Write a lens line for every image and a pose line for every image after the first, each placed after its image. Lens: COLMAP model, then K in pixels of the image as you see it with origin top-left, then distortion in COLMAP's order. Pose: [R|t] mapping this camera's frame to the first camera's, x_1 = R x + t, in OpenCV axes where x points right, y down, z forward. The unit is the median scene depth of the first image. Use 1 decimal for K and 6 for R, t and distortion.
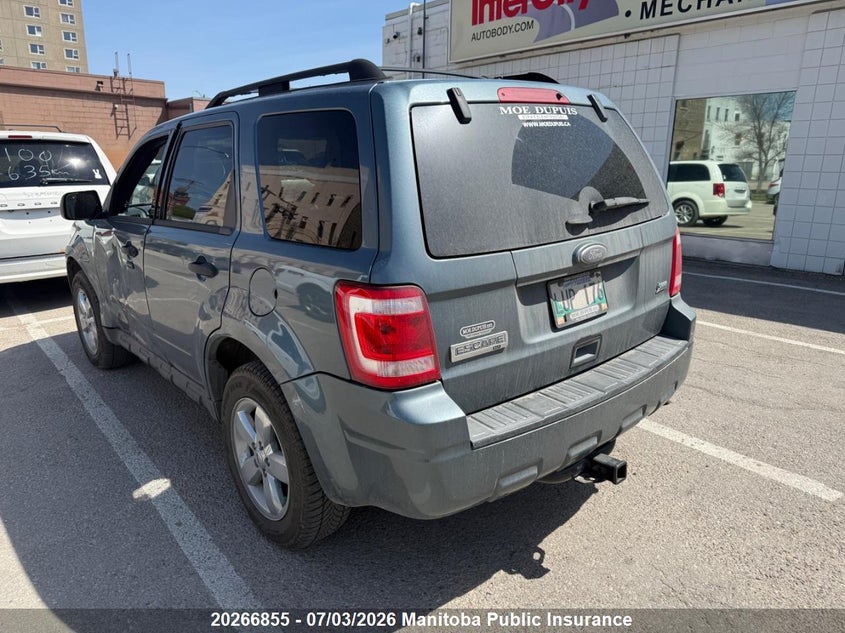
lens RADIAL K [[620.7, 0, 422.5], [0, 620.7, 316.5], [0, 0, 1]] dist [0.002511, 0.000532]
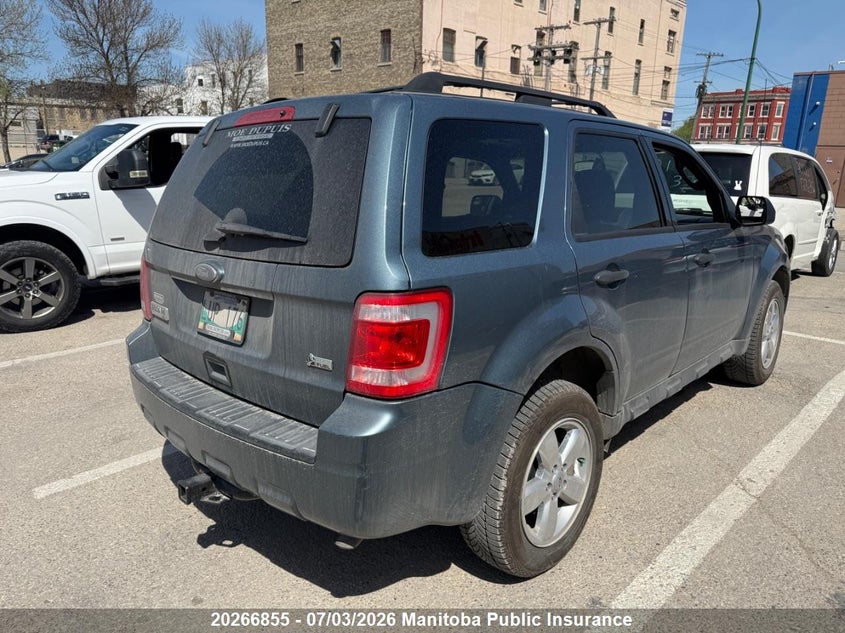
lens RADIAL K [[620.7, 0, 422.5], [0, 620.7, 316.5], [0, 0, 1]] dist [0.002511, 0.000532]
pose [[0.093277, 0.251560, -0.963336, 1.205620], [-0.261752, 0.939715, 0.220047, -0.322600], [0.960617, 0.231630, 0.153500, 1.114135]]
